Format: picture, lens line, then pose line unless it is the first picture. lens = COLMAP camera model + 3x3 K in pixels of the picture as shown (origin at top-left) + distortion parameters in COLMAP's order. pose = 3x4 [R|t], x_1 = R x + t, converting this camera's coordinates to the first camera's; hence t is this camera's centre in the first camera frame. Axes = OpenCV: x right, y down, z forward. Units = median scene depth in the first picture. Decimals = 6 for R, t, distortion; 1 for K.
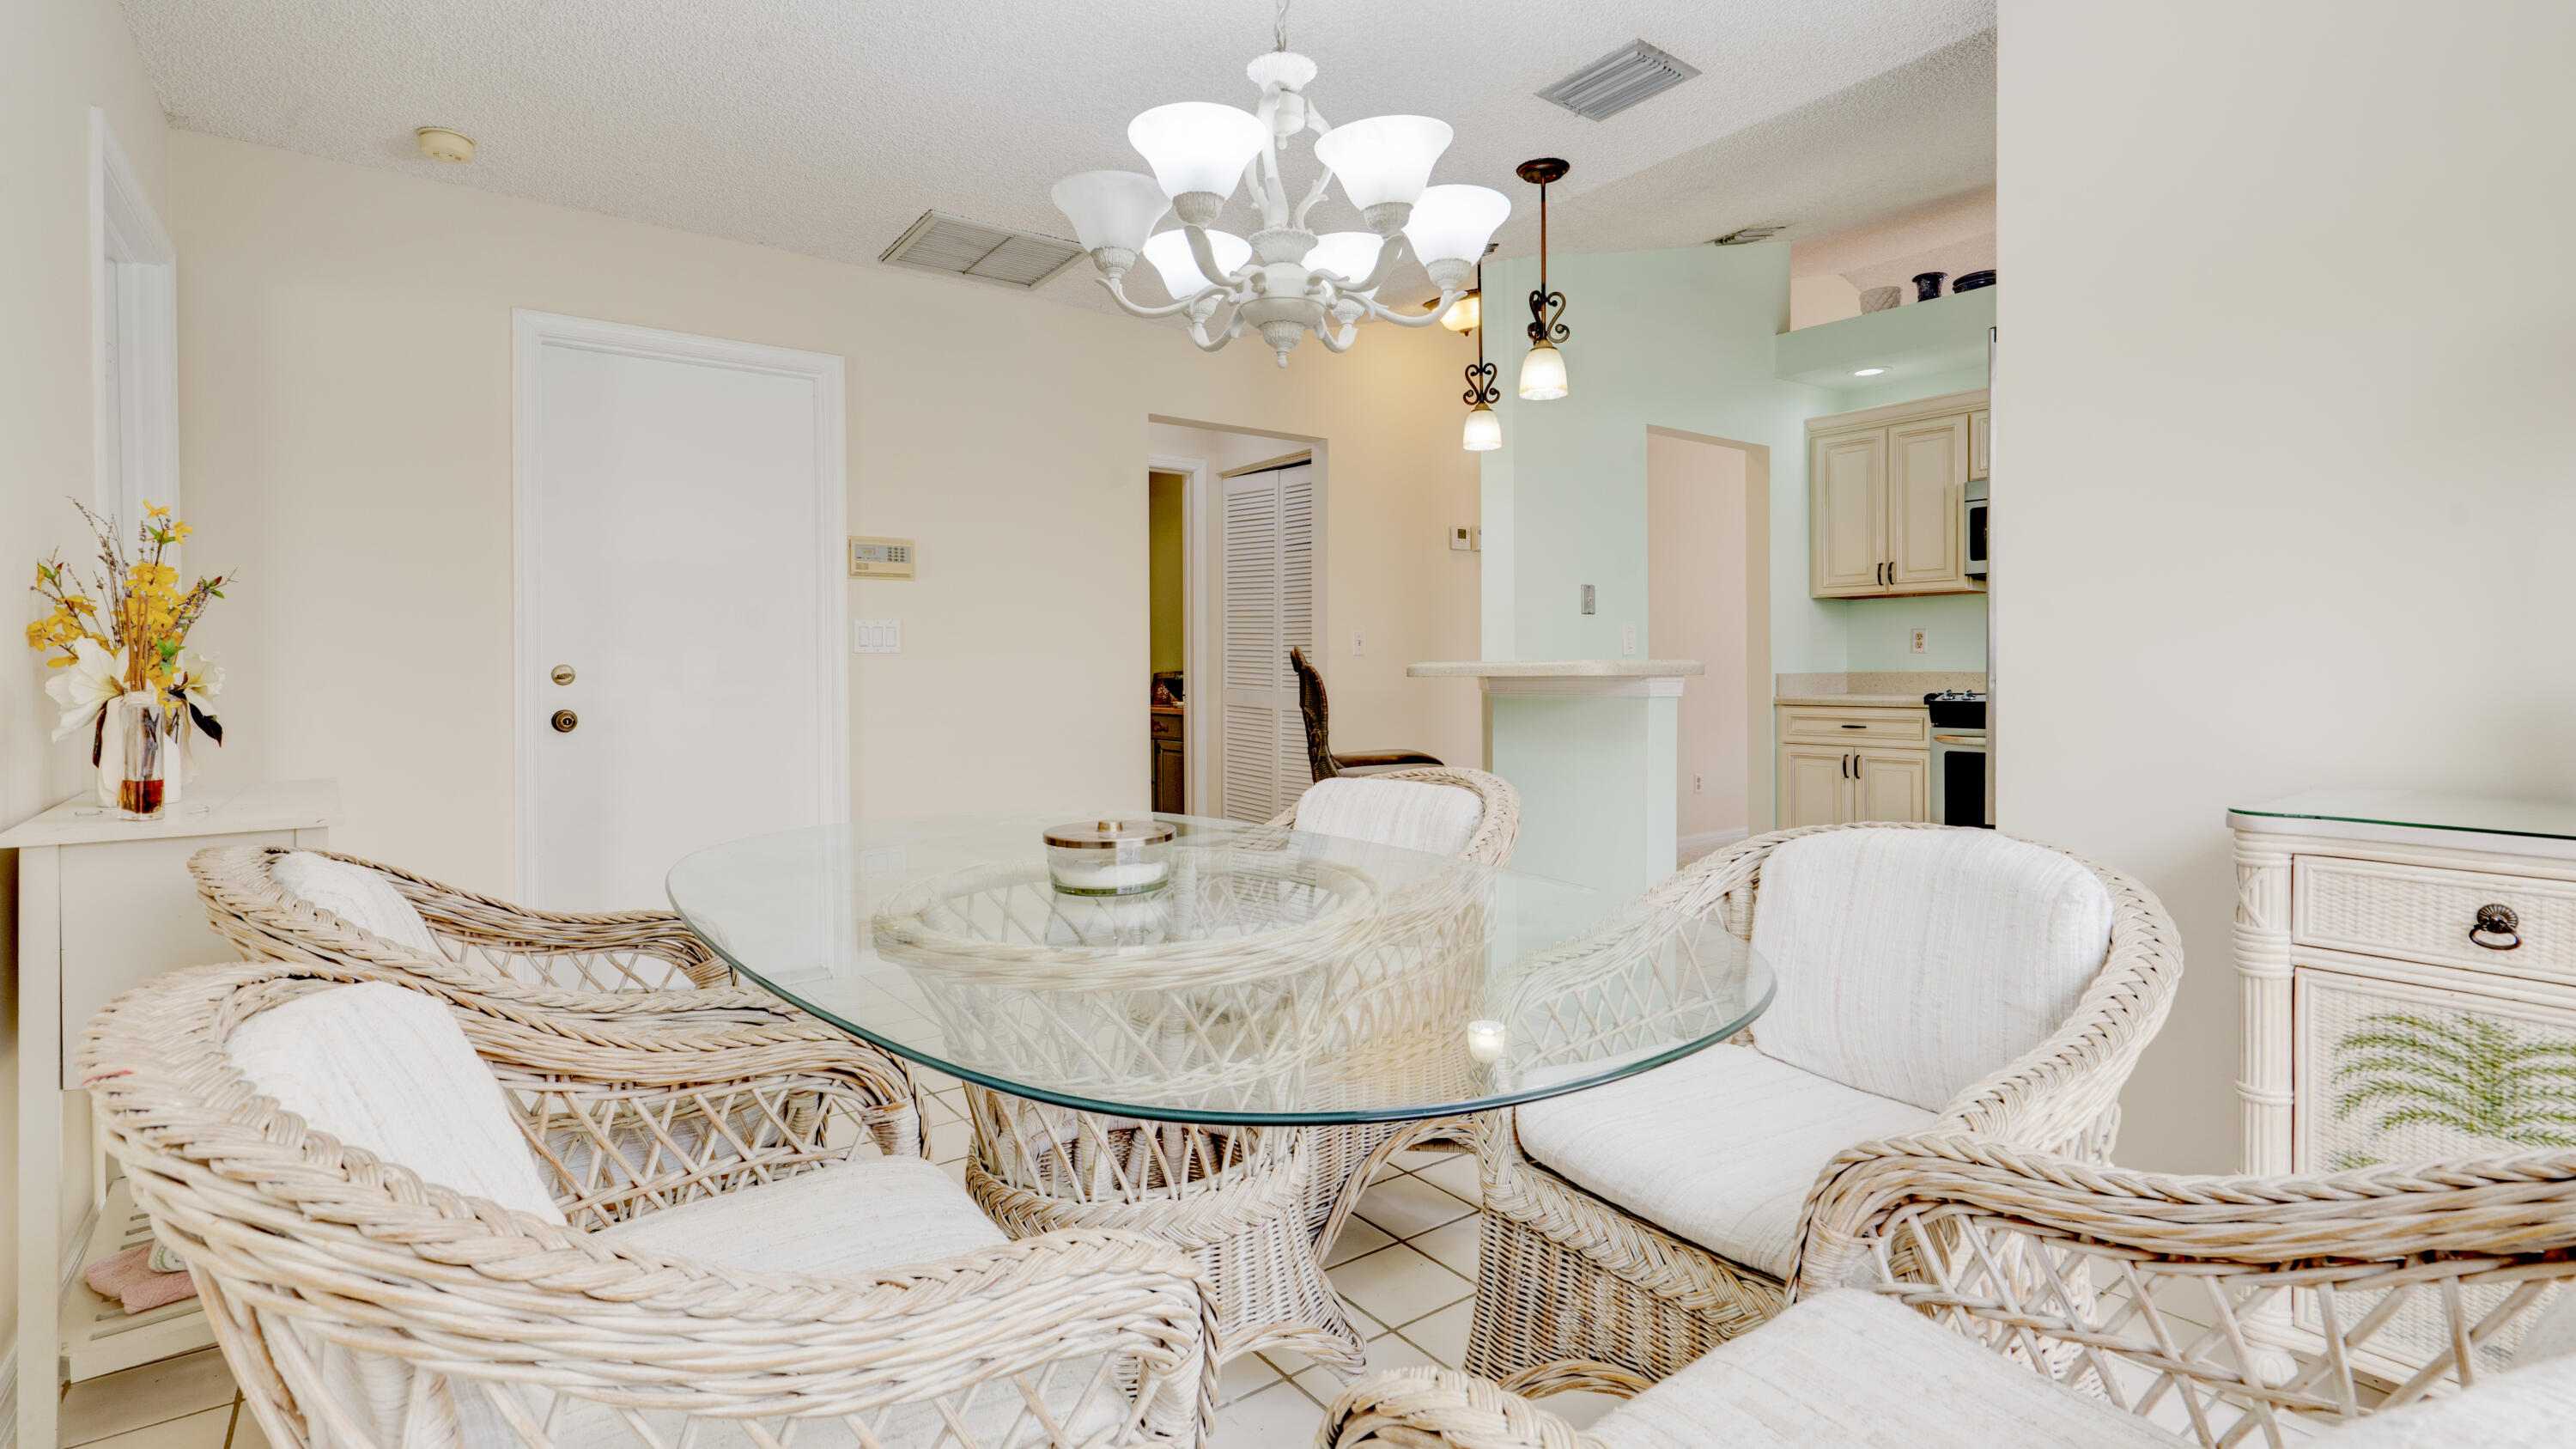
lens RADIAL K [[1194.7, 0, 1275.5], [0, 1194.7, 676.5], [0, 0, 1]] dist [-0.003456, 0.001273]
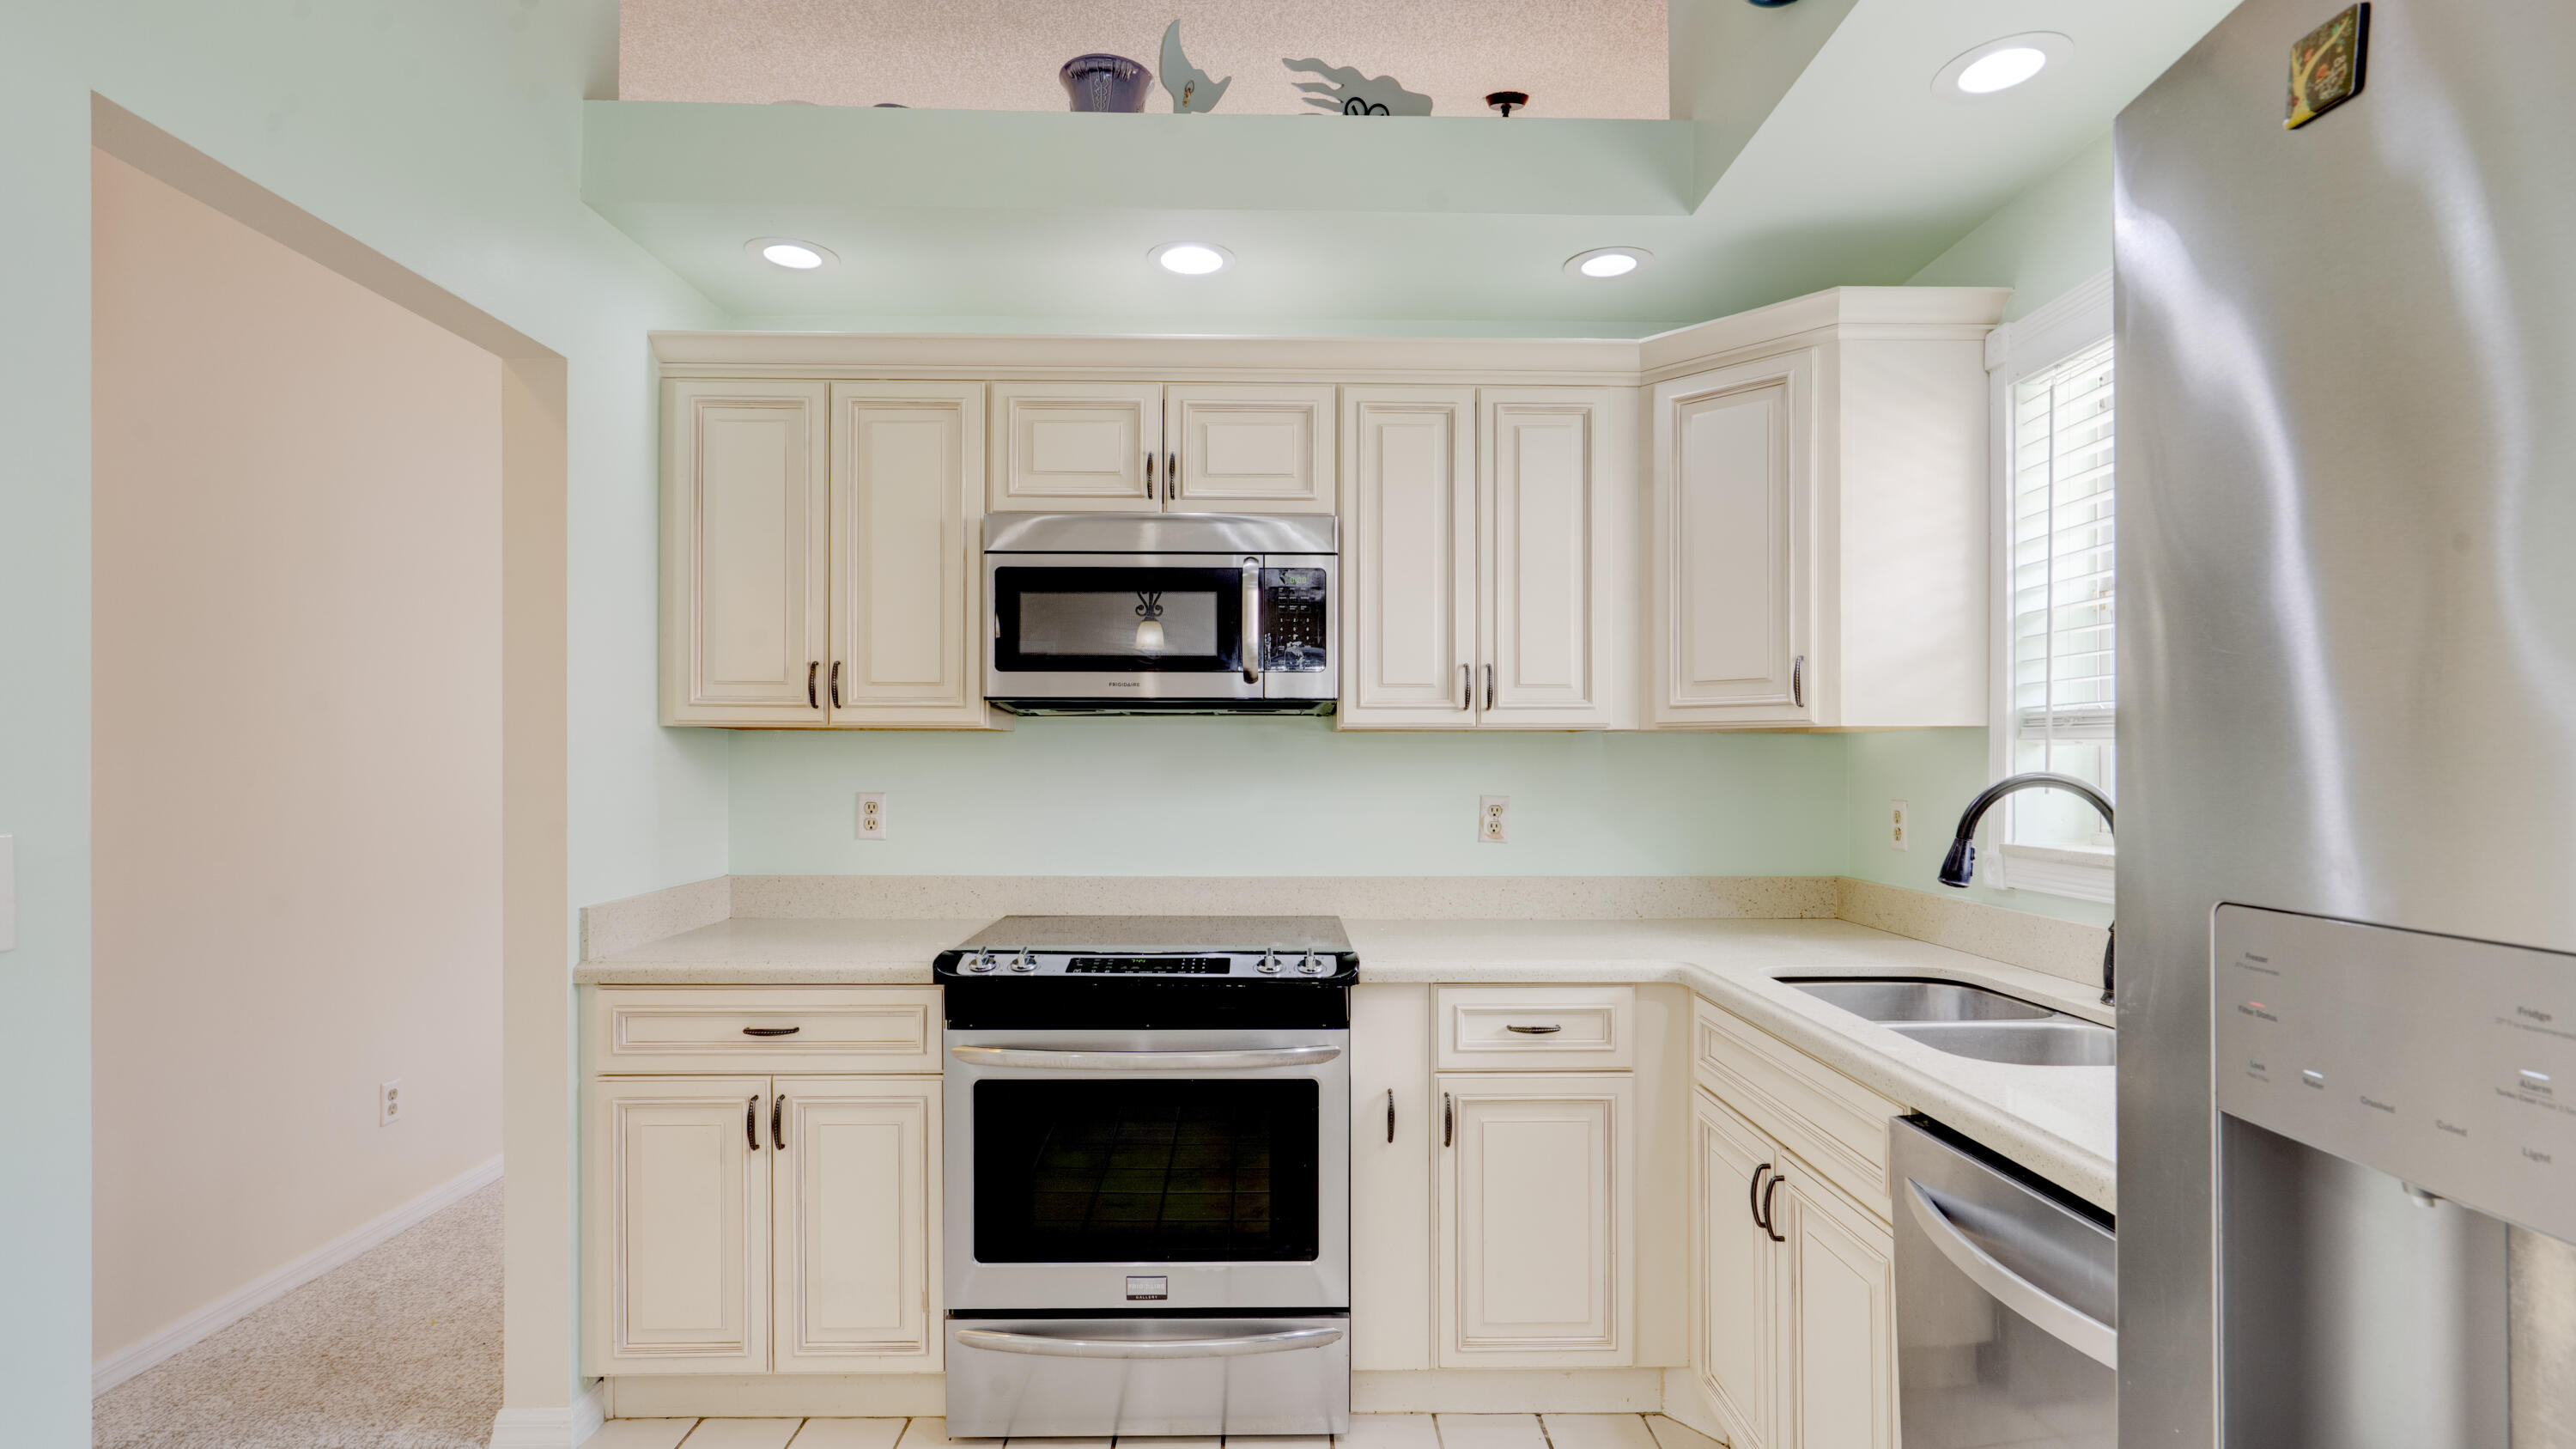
lens RADIAL K [[1194.7, 0, 1287.0], [0, 1194.7, 758.3], [0, 0, 1]] dist [-0.003456, 0.001273]
pose [[0.583399, 0.006763, 0.812157, 0.230853], [0.001332, 0.999956, -0.009283, -0.052101], [-0.812184, 0.006498, 0.583365, 0.571154]]
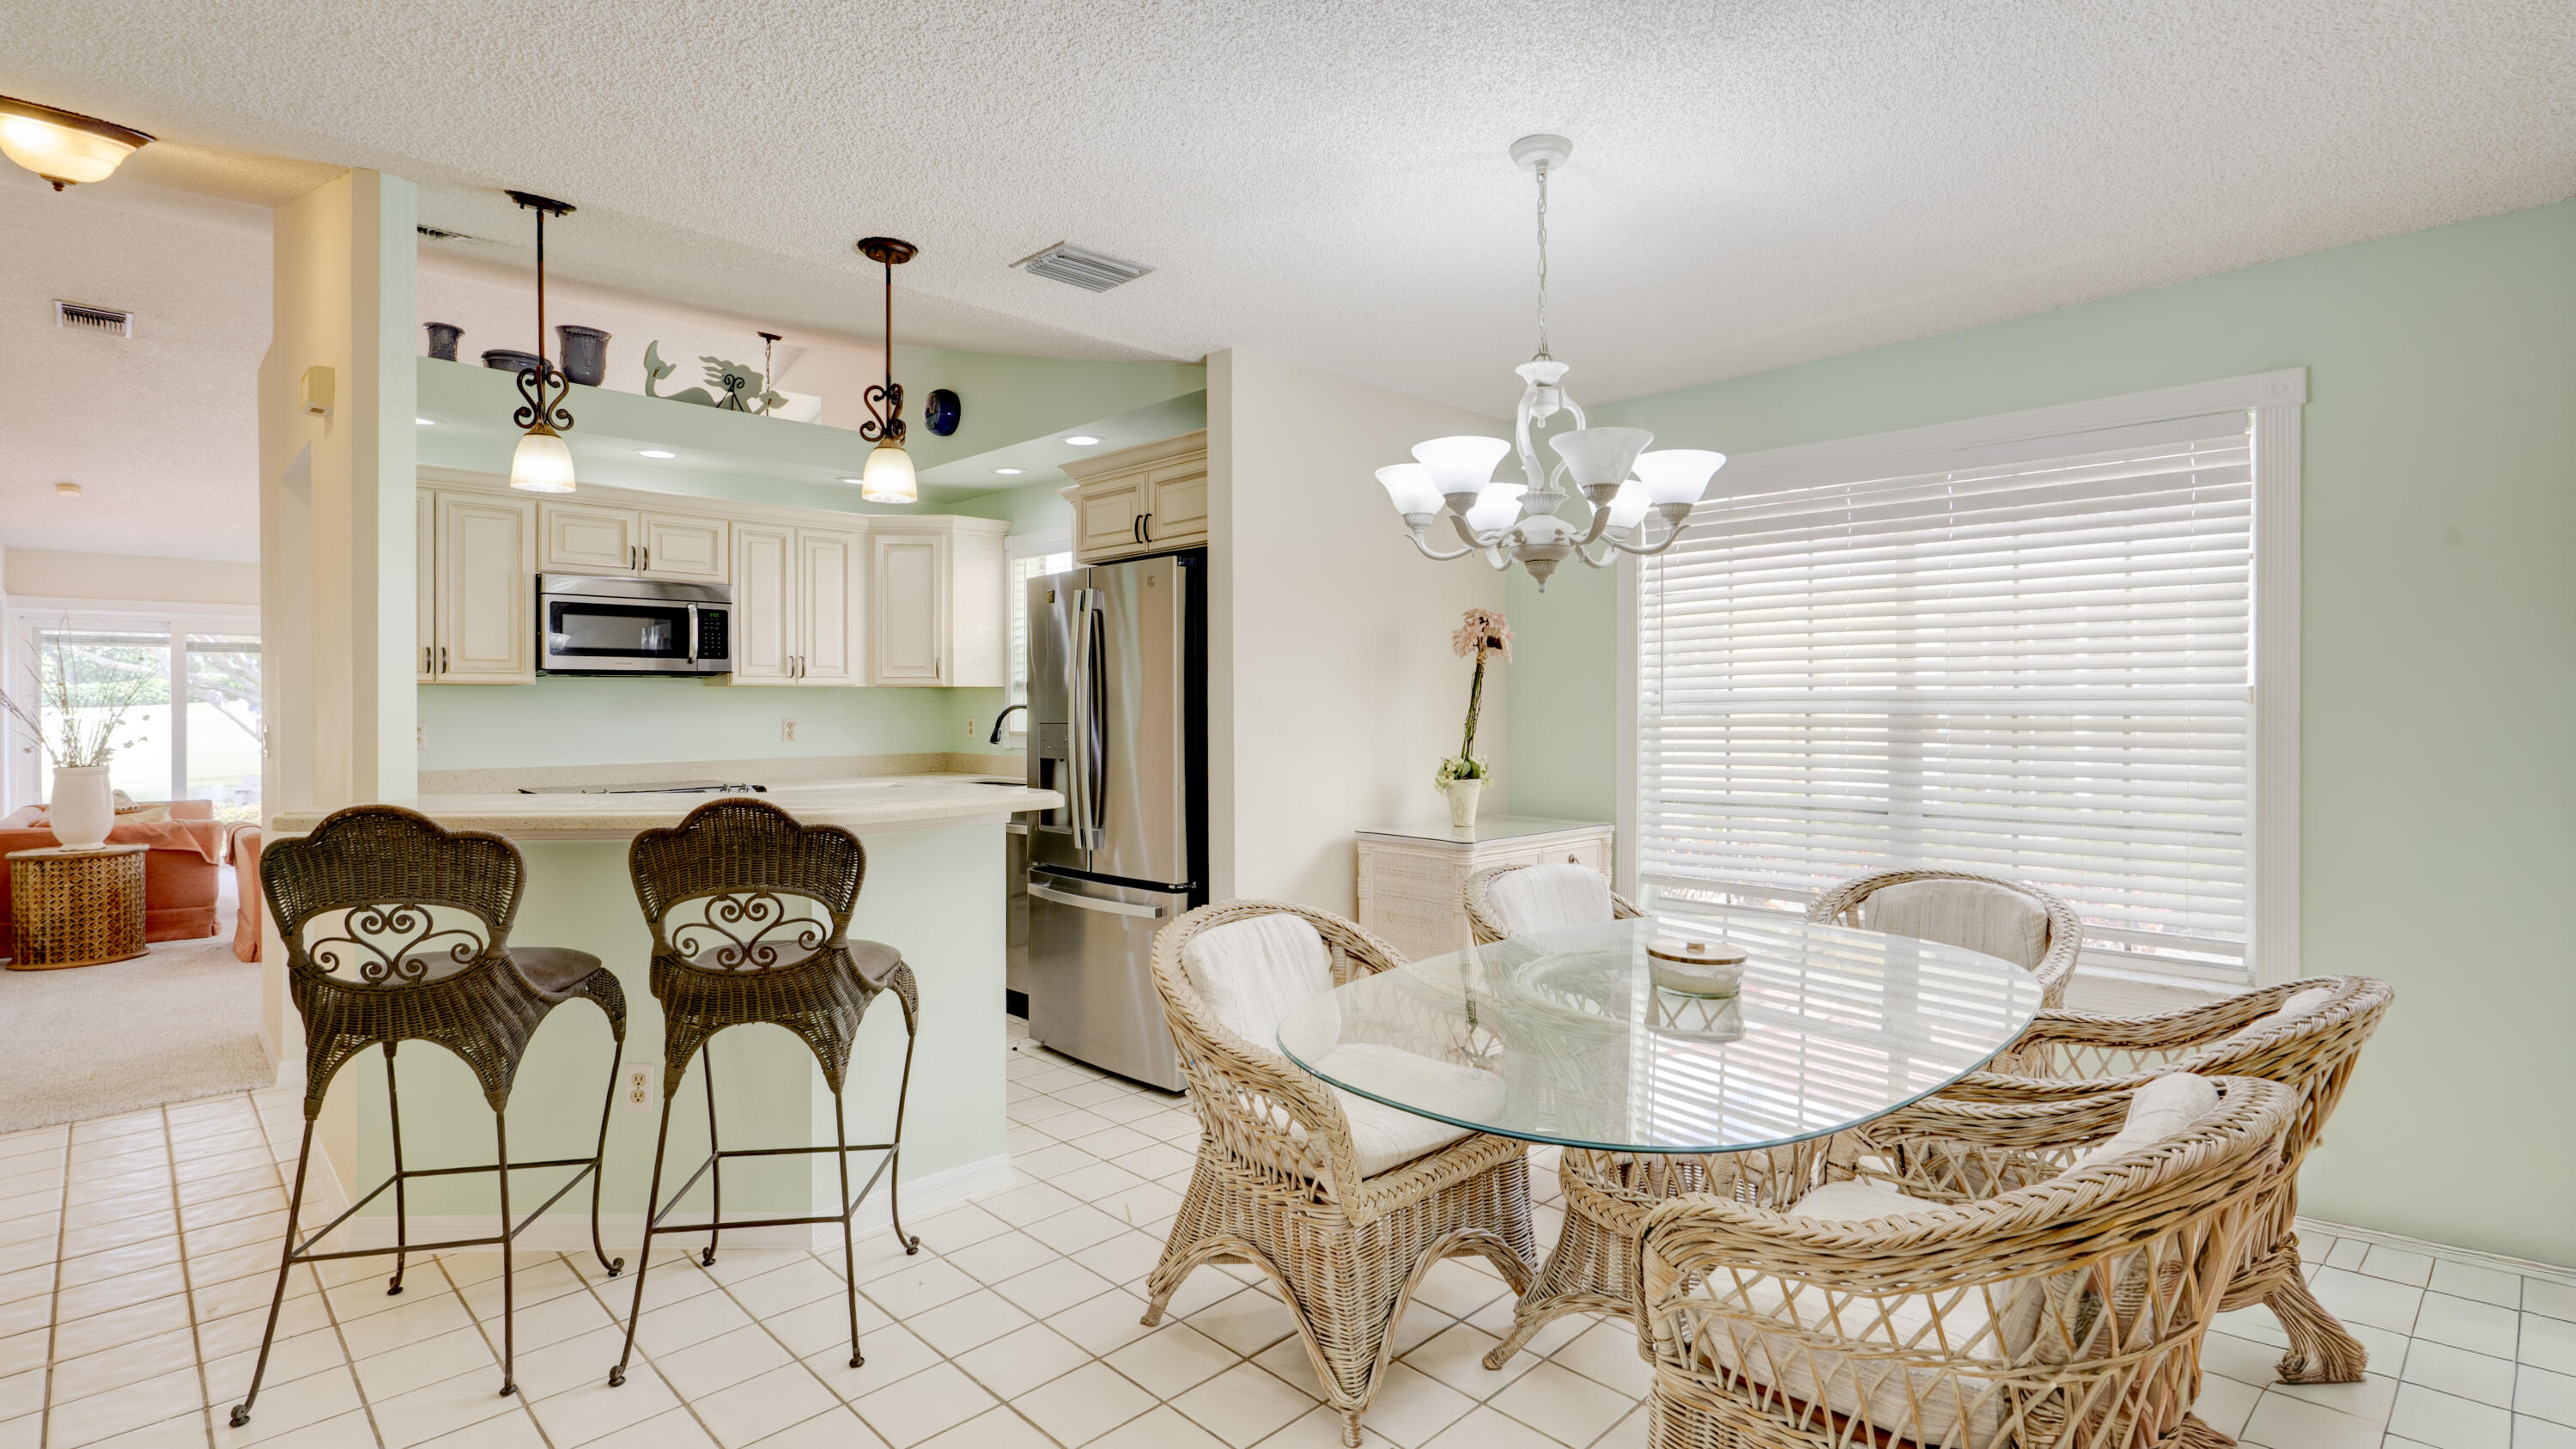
lens RADIAL K [[1194.7, 0, 1283.3], [0, 1194.7, 706.1], [0, 0, 1]] dist [-0.003456, 0.001273]
pose [[-0.143526, 0.002341, 0.989644, -0.438668], [0.011084, 0.999938, -0.000758, -0.045106], [-0.989584, 0.010861, -0.143543, 0.518029]]
